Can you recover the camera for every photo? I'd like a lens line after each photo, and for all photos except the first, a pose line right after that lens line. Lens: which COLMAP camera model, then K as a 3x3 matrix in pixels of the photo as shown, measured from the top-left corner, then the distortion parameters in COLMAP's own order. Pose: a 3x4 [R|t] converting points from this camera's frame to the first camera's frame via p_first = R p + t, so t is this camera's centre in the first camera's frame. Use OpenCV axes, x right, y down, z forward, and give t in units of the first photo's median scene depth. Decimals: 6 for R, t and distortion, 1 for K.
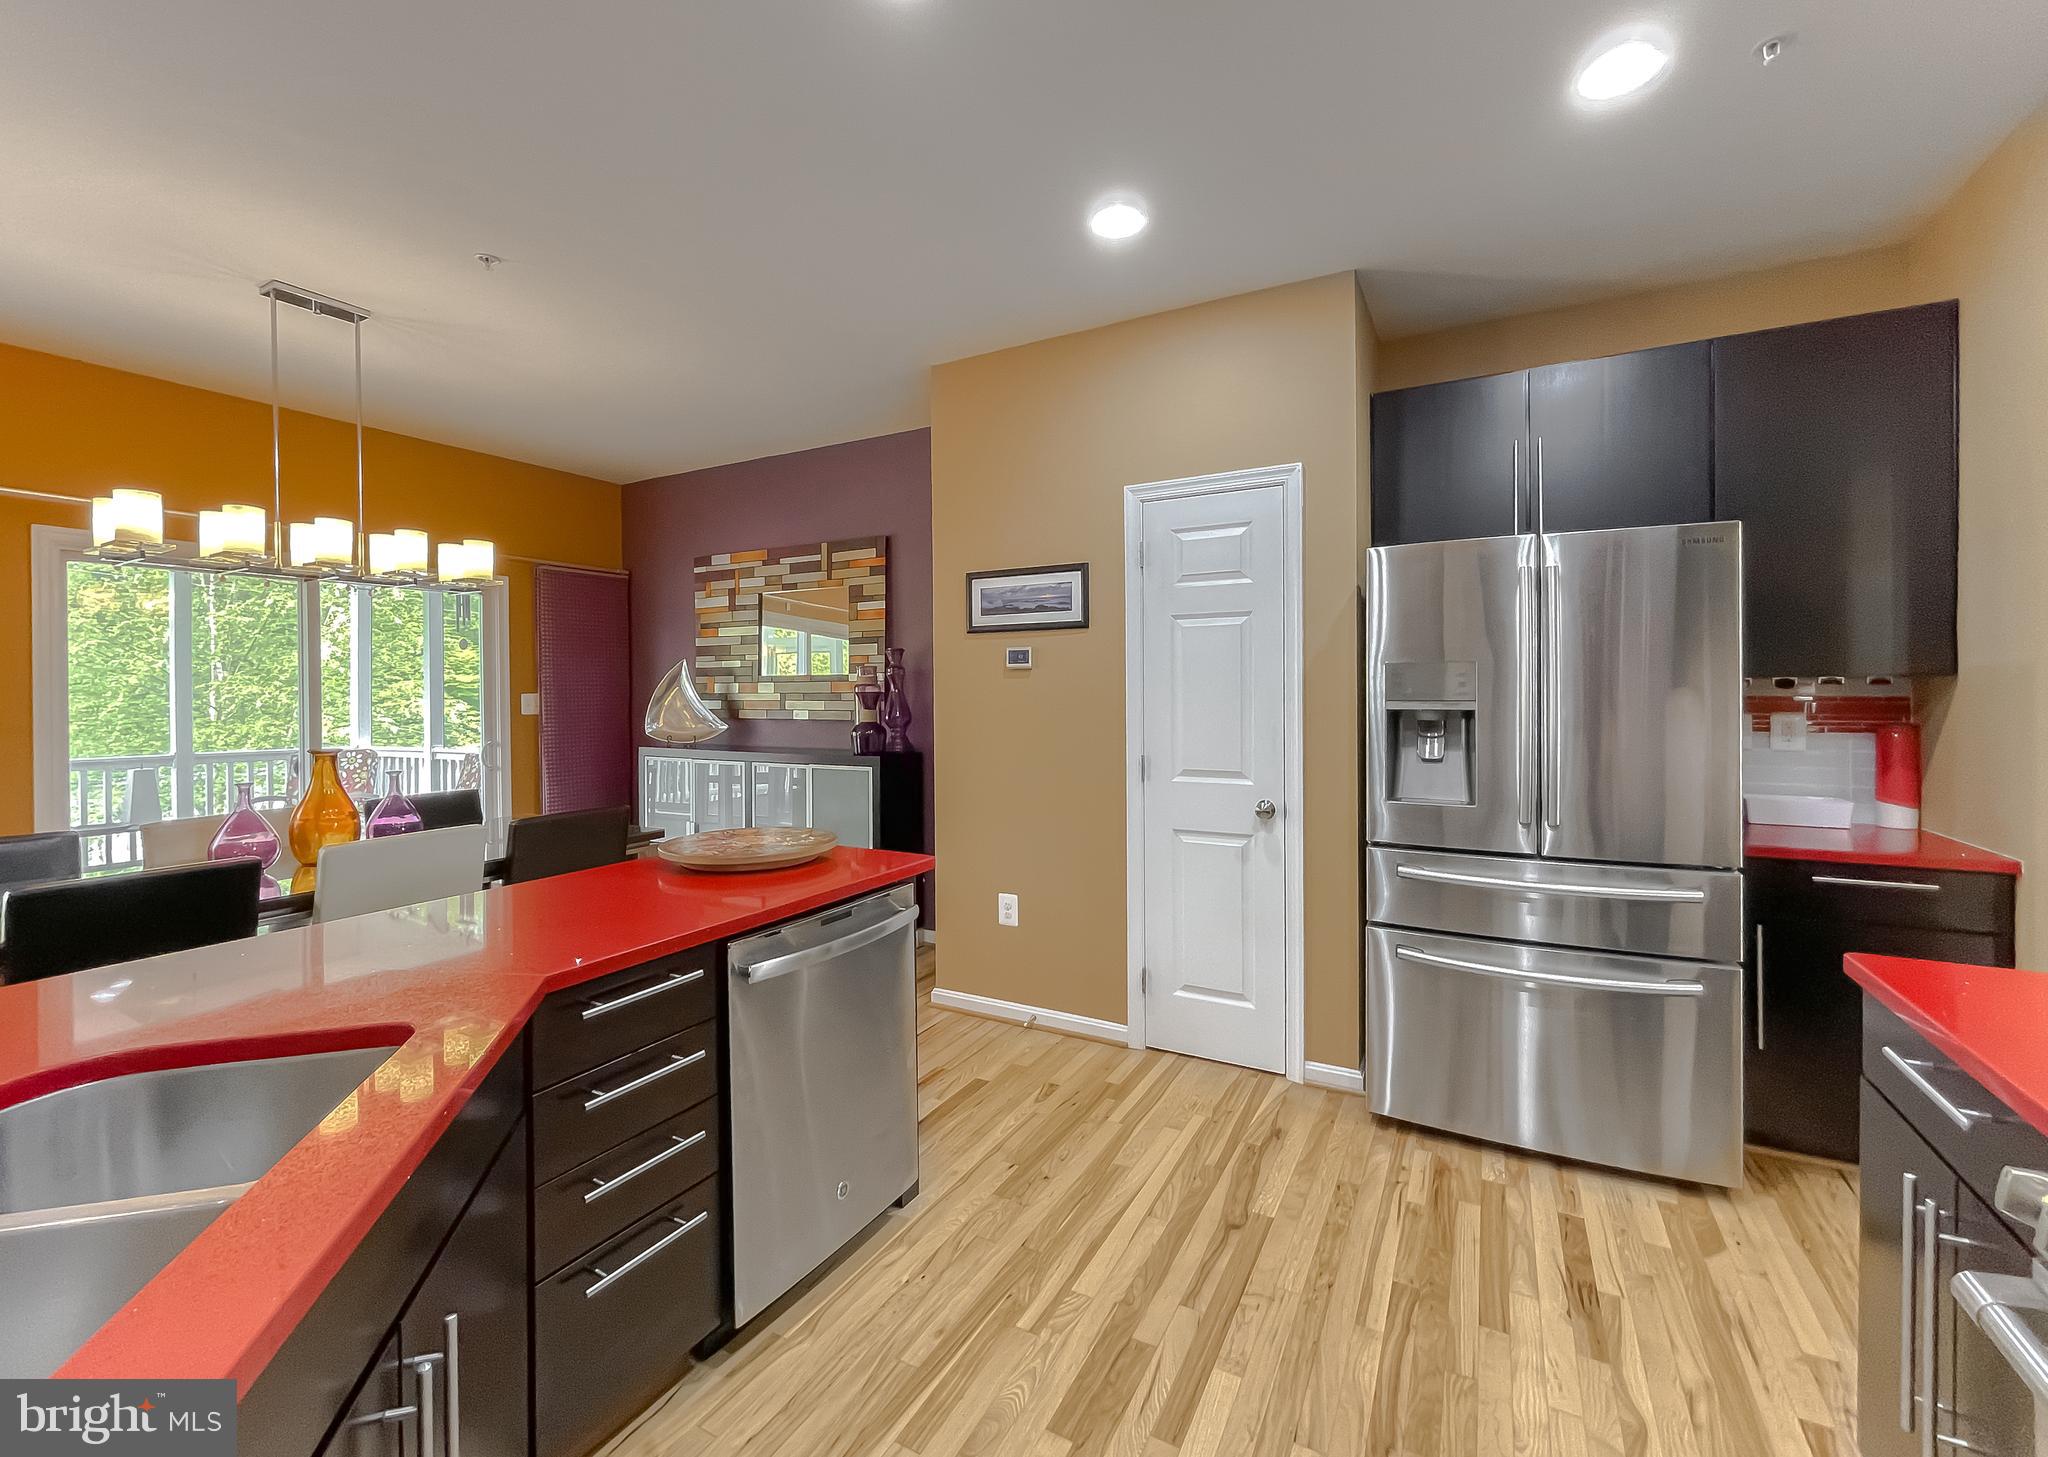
lens RADIAL K [[858.5, 0, 1015.7], [0, 858.5, 698.3], [0, 0, 1]] dist [0.000581, 0.000051]
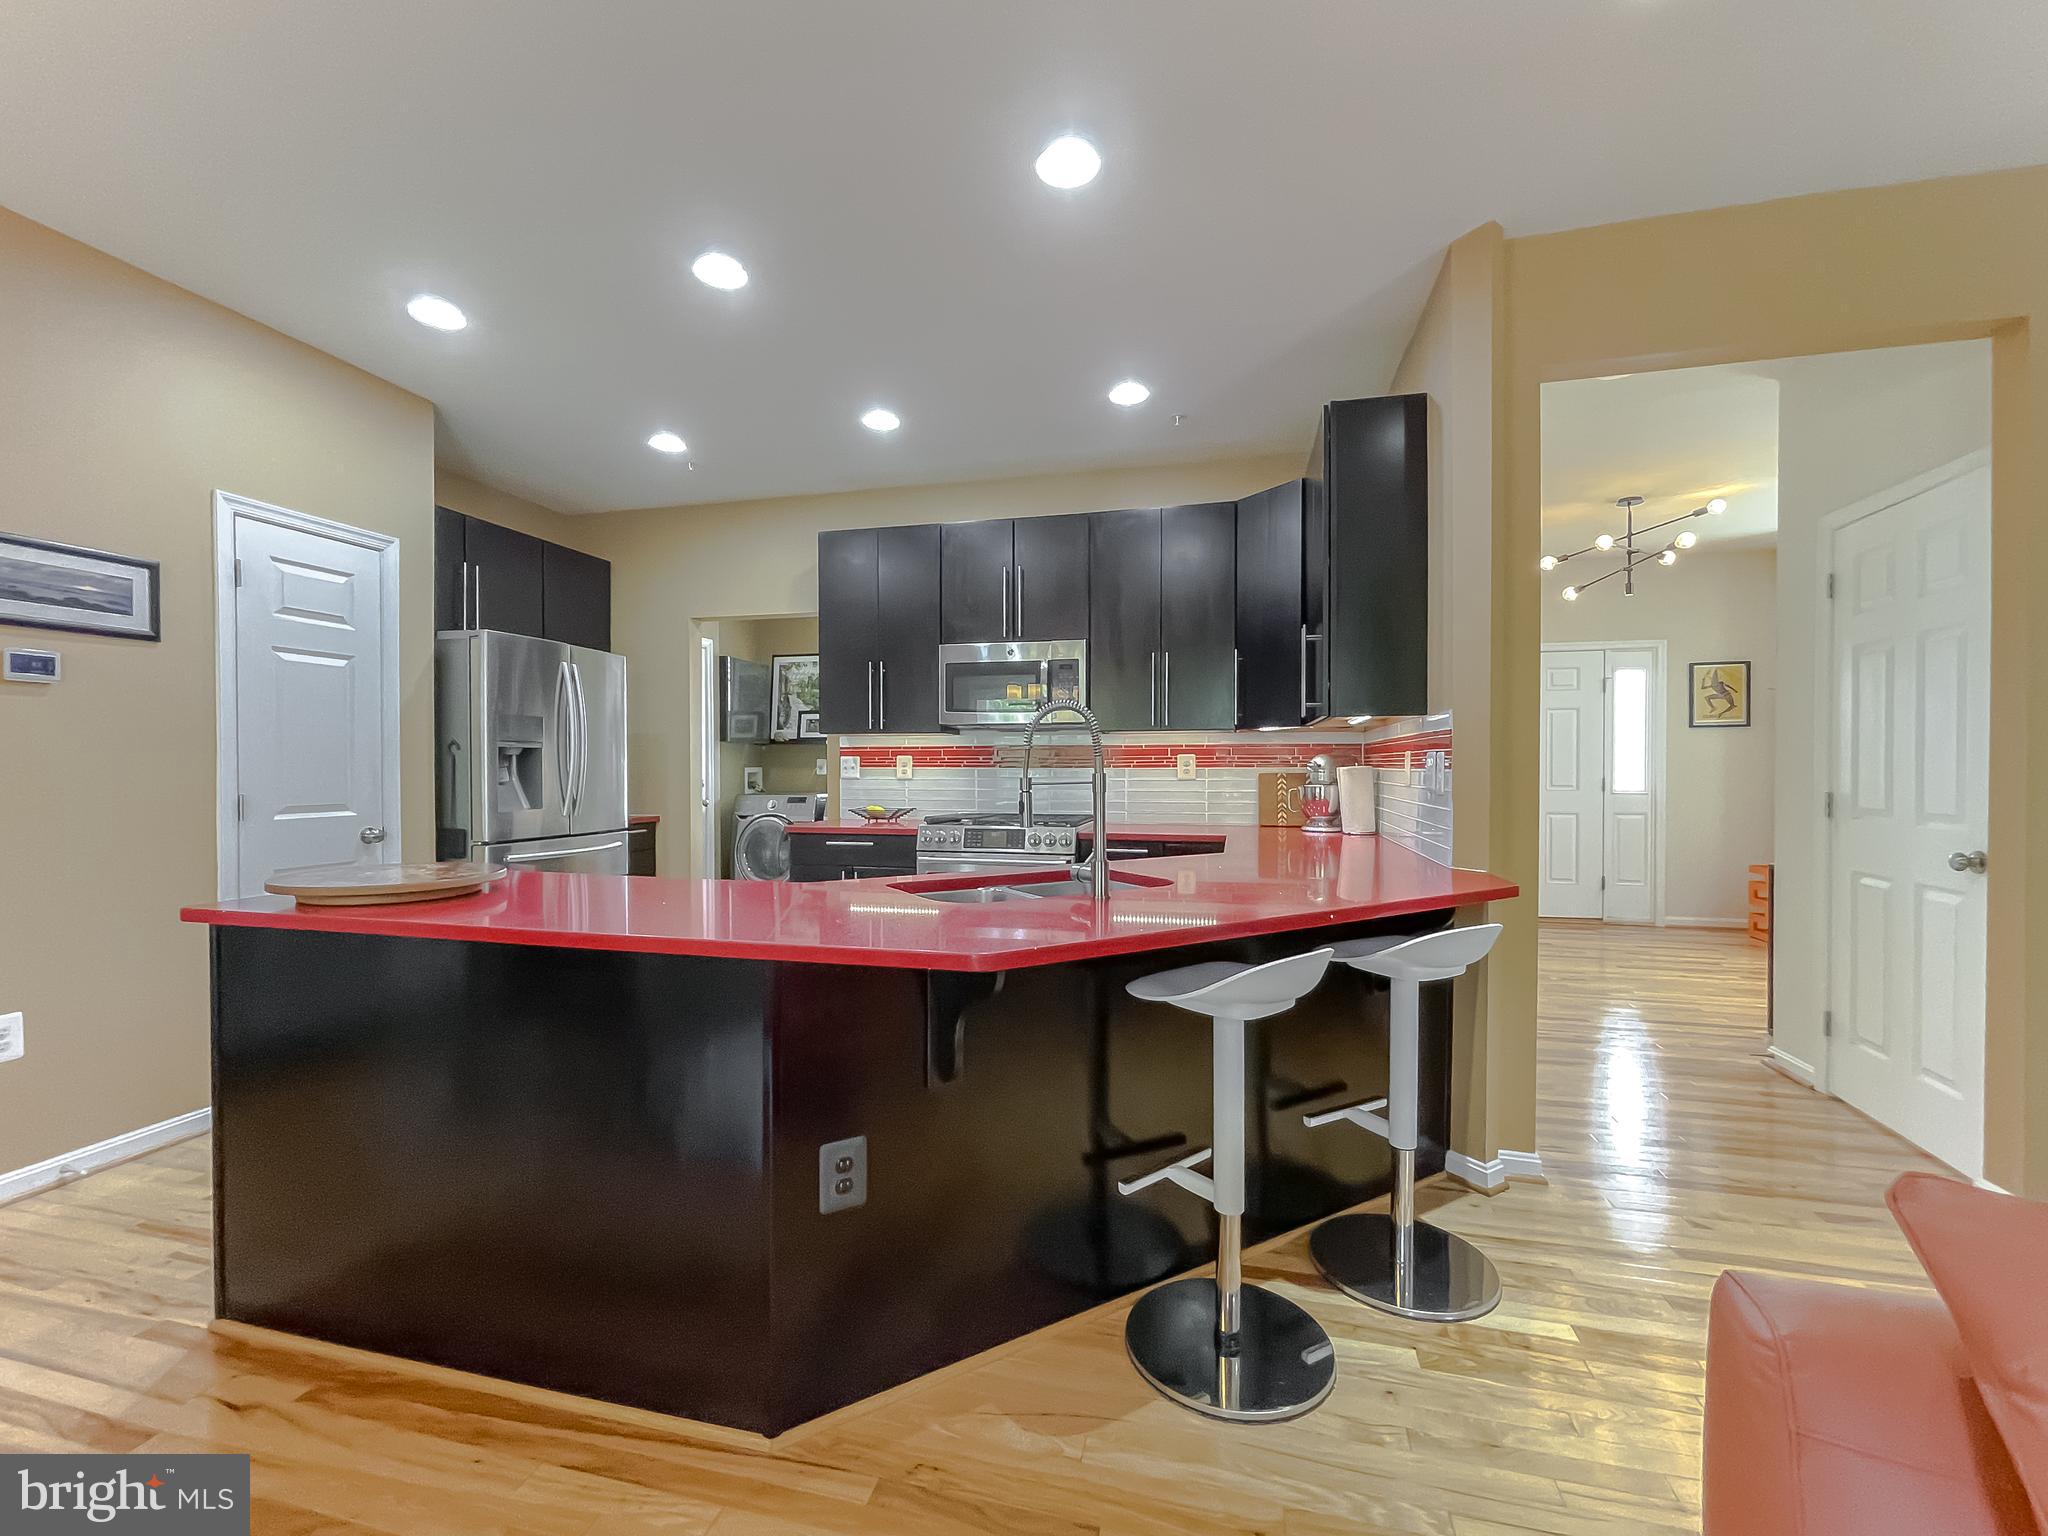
lens RADIAL K [[849.4, 0, 1017.3], [0, 849.4, 775.4], [0, 0, 1]] dist [-0.002620, 0.000684]
pose [[-0.261739, -0.004172, 0.965130, -0.645144], [0.010205, 0.999923, 0.007090, 0.033306], [-0.965085, 0.011705, -0.261676, 0.304809]]
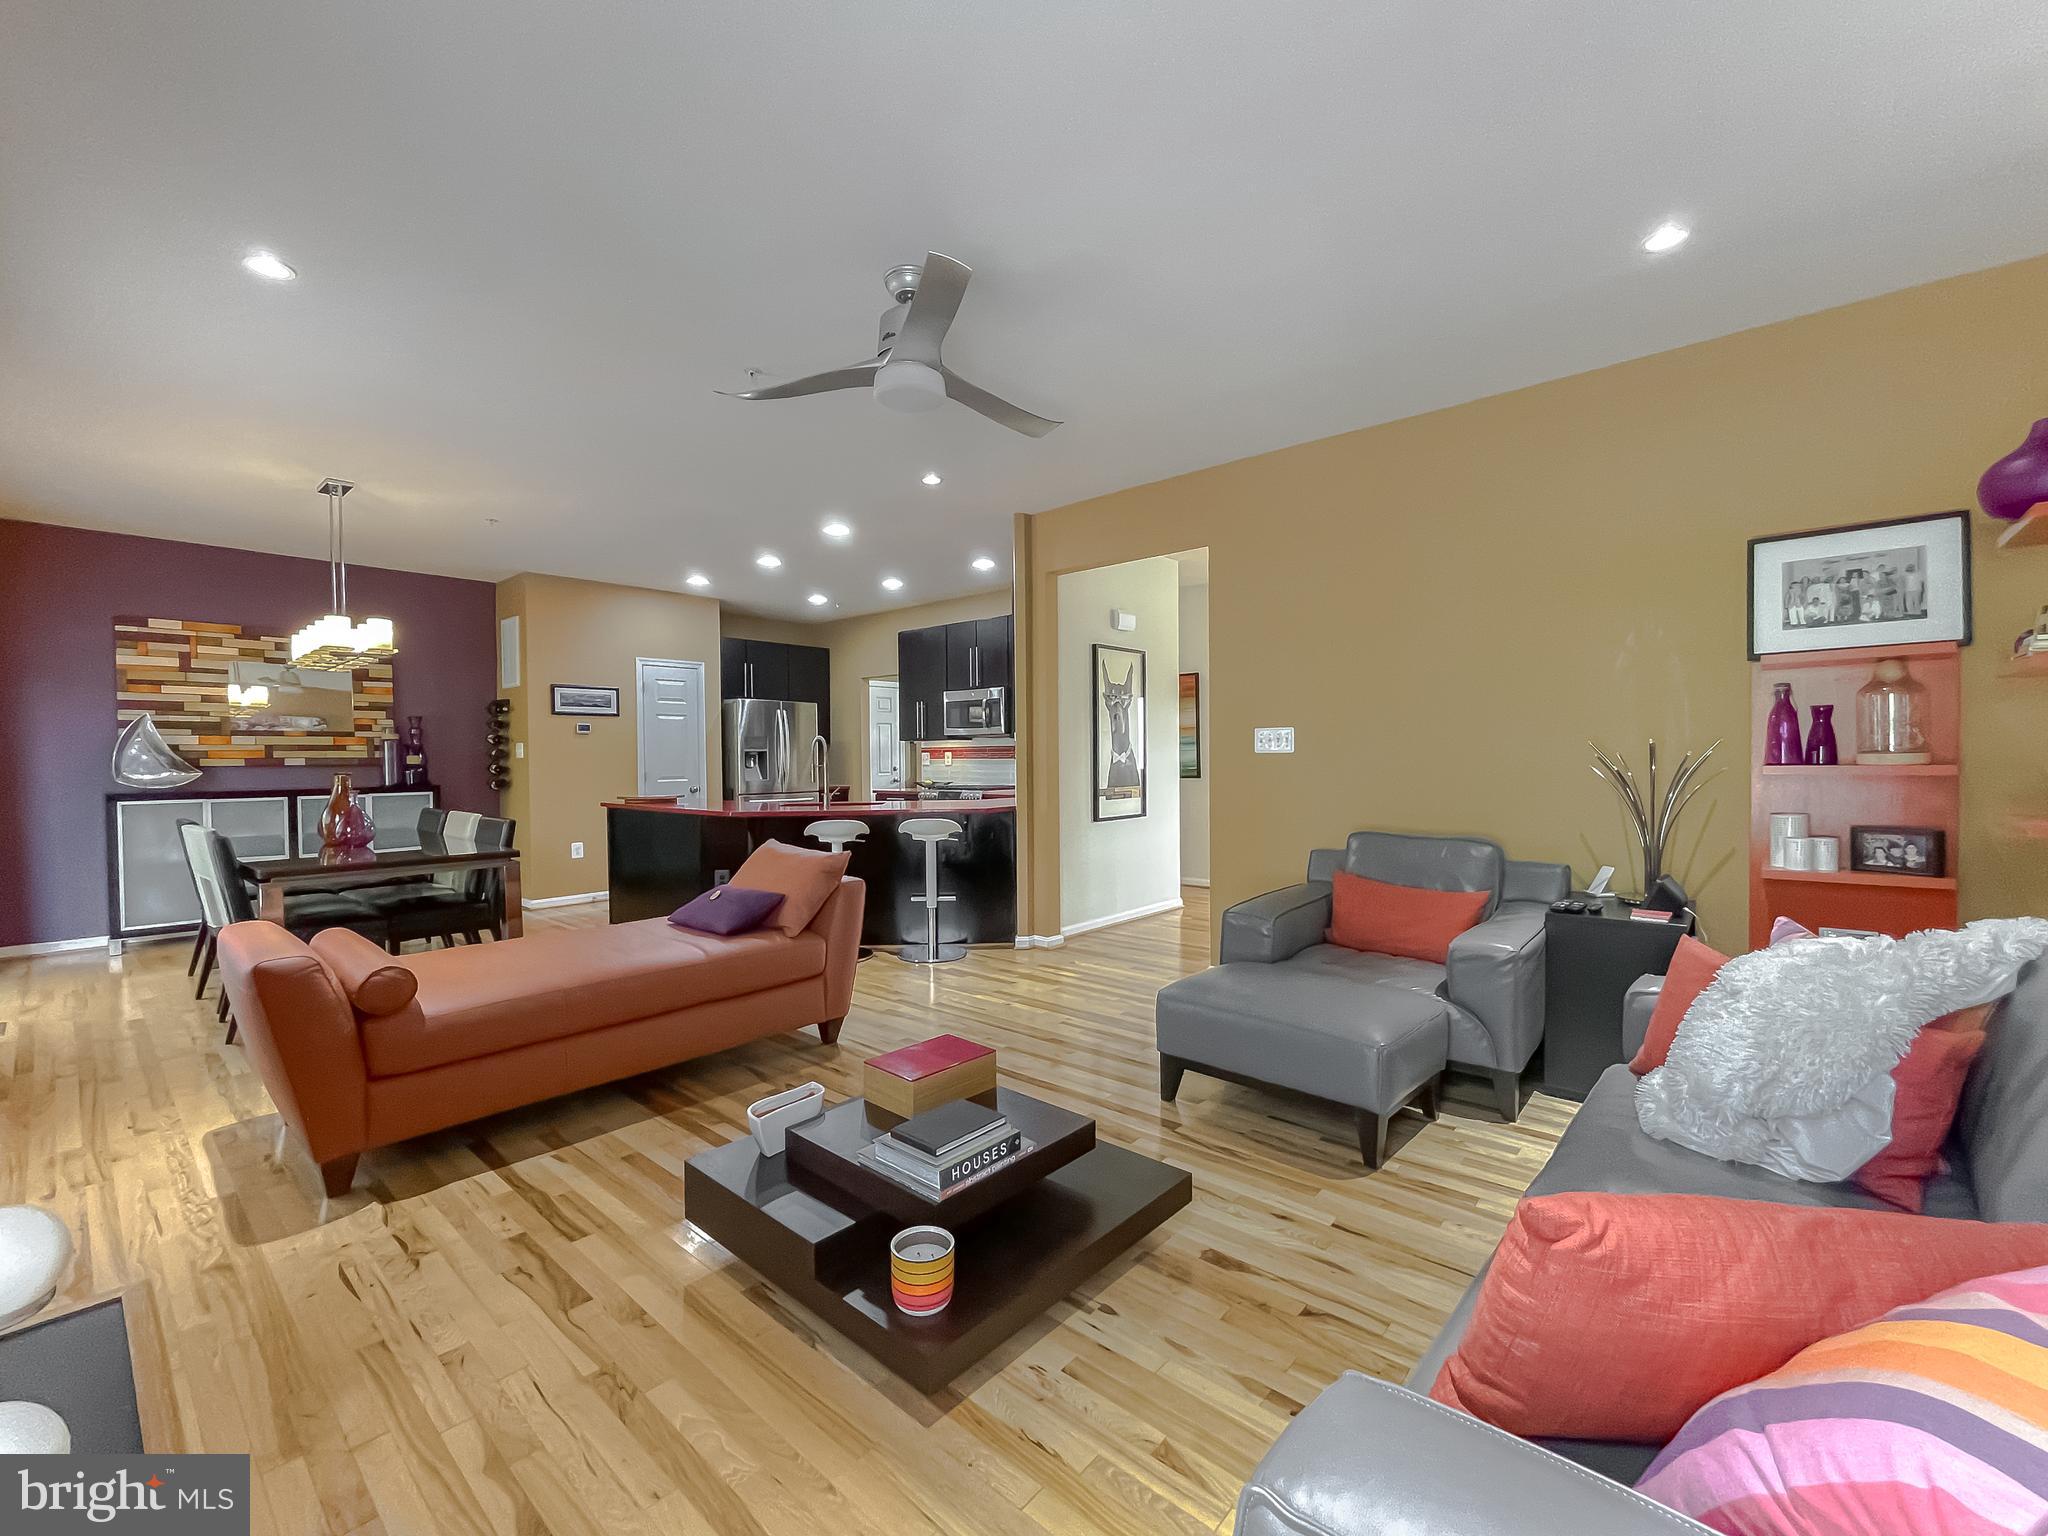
lens RADIAL K [[849.4, 0, 1017.3], [0, 849.4, 775.4], [0, 0, 1]] dist [-0.002620, 0.000684]
pose [[0.209590, -0.017370, 0.977635, -1.349828], [0.015979, 0.999770, 0.014338, 0.041203], [-0.977659, 0.012617, 0.209819, -0.349835]]
